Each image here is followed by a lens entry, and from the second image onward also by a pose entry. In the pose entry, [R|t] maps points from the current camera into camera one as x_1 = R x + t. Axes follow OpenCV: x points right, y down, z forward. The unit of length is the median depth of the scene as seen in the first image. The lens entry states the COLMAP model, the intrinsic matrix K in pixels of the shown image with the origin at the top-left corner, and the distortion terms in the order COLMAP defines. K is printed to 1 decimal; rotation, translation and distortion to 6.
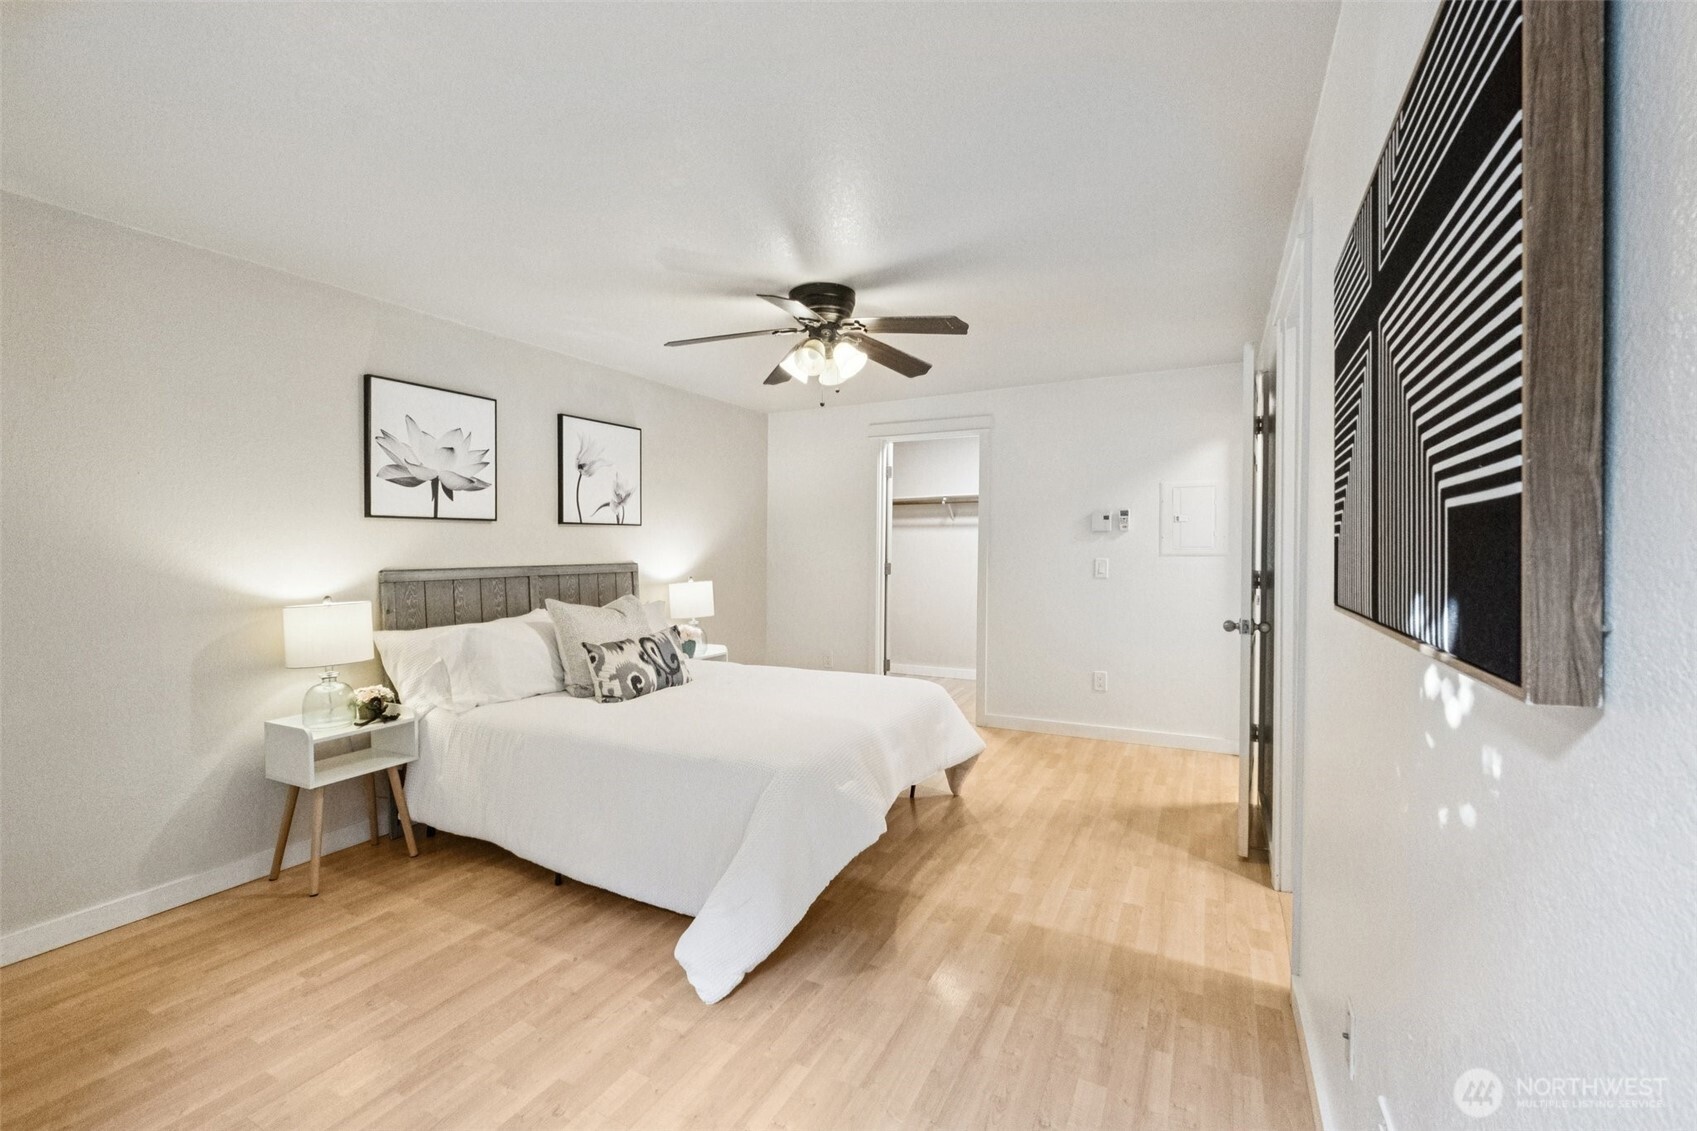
lens RADIAL K [[729.3, 0, 850.2], [0, 729.3, 547.2], [0, 0, 1]] dist [0.001719, -0.000676]
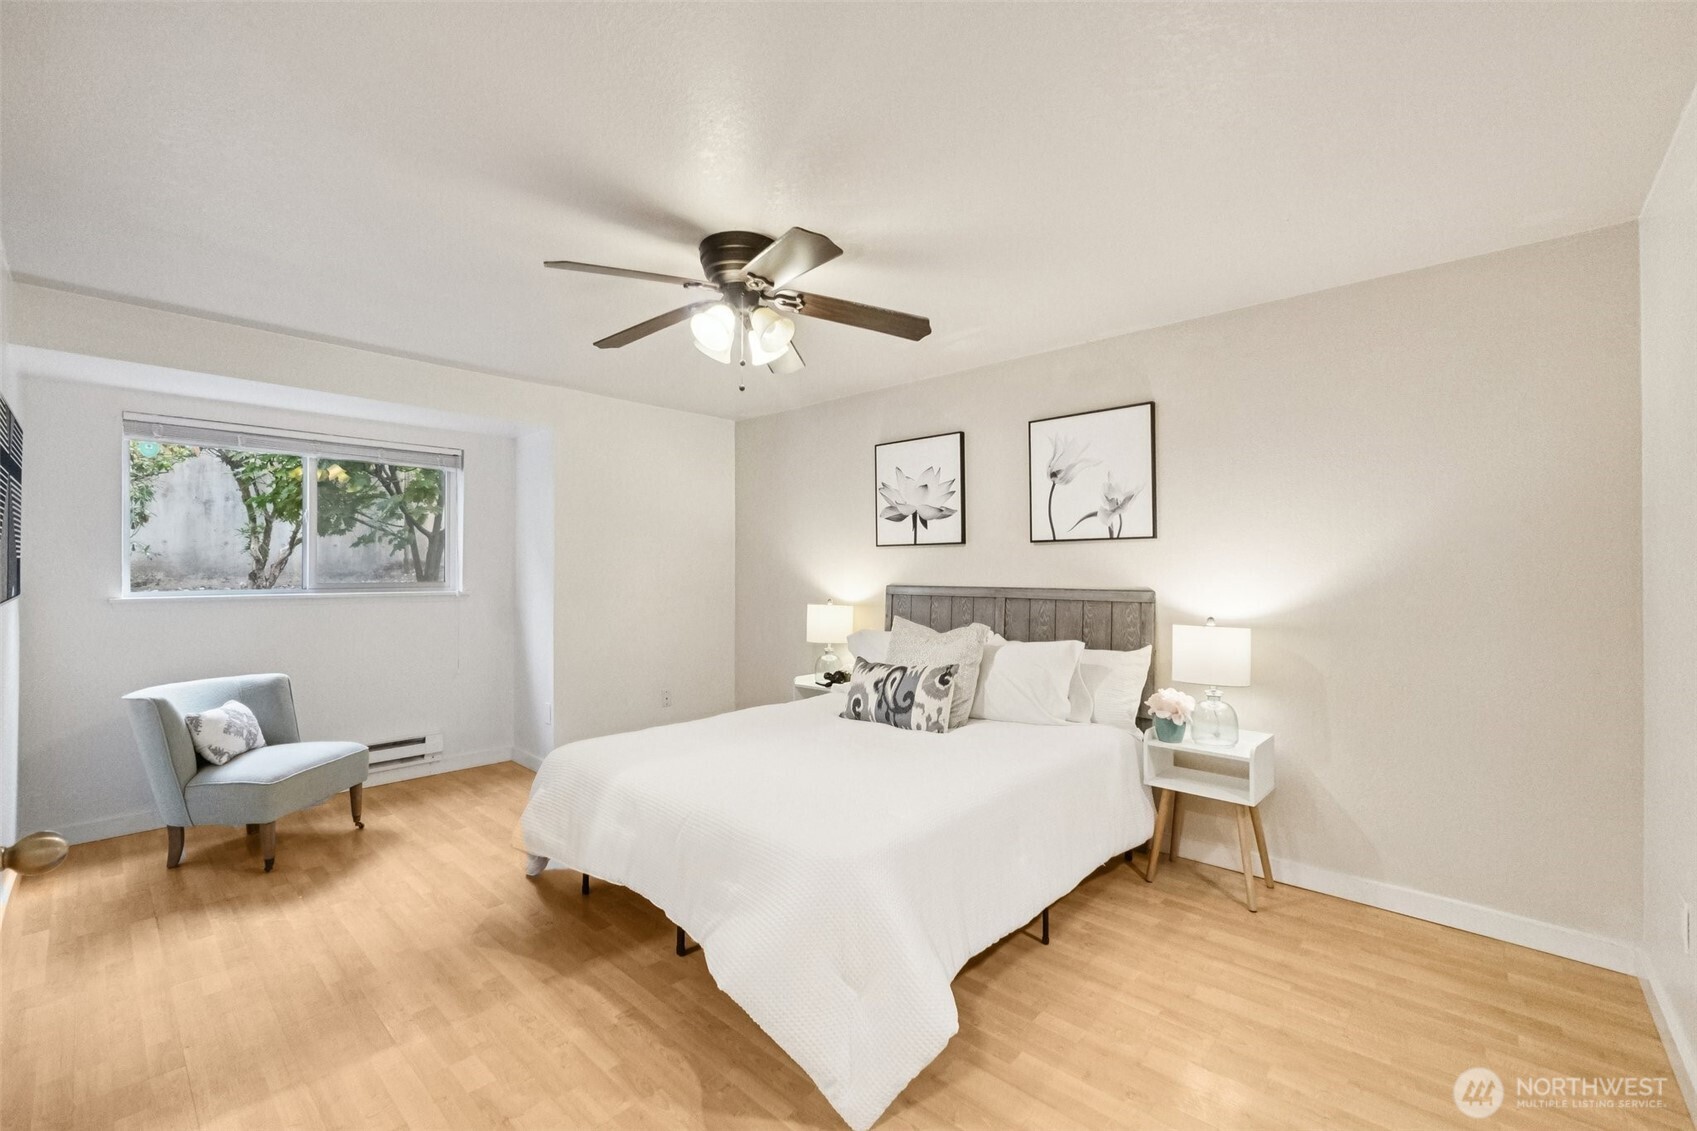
lens RADIAL K [[697.0, 0, 838.3], [0, 697.0, 572.4], [0, 0, 1]] dist [-0.015497, 0.000078]
pose [[-0.273741, 0.001609, -0.961802, 0.591117], [-0.003370, 0.999991, 0.002632, 0.004224], [0.961798, 0.003962, -0.273733, 1.183860]]
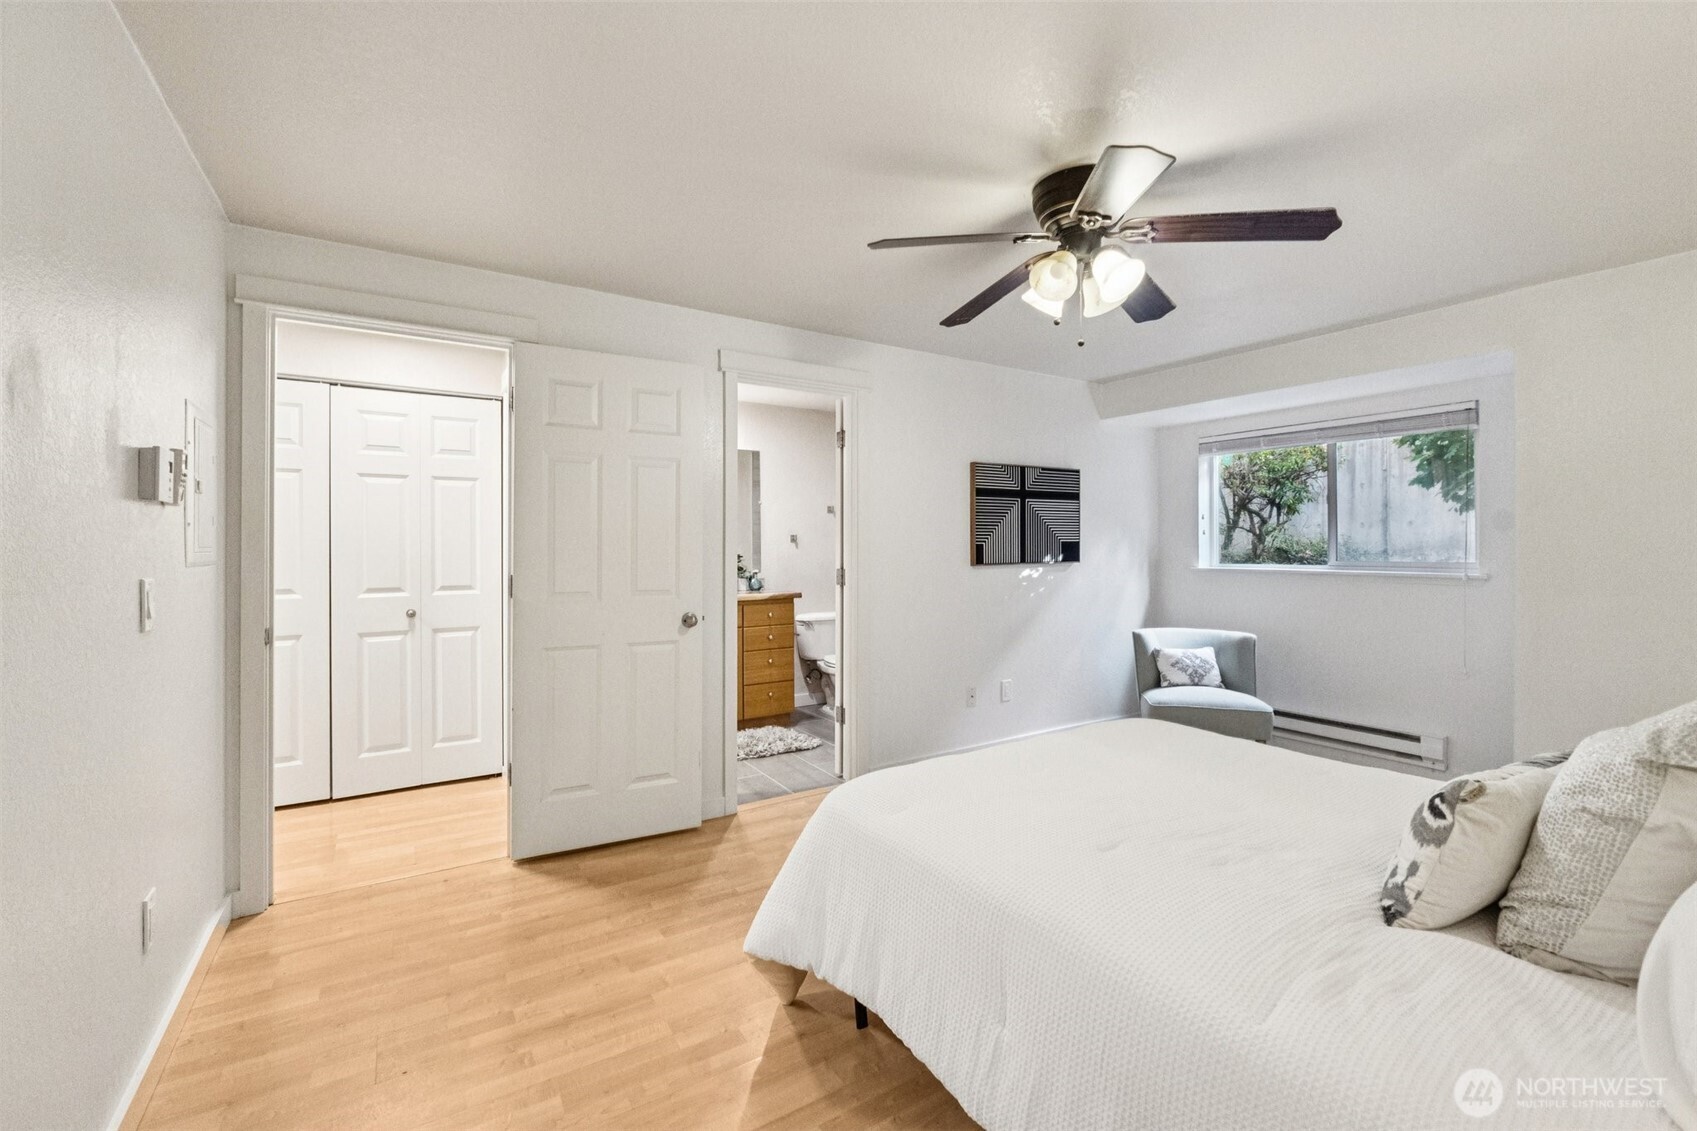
lens RADIAL K [[709.3, 0, 853.1], [0, 709.3, 560.9], [0, 0, 1]] dist [-0.003444, -0.000766]
pose [[-0.861533, -0.011528, 0.507571, -0.176230], [0.001212, 0.999693, 0.024761, -0.003598], [-0.507700, 0.021948, -0.861254, 1.550707]]
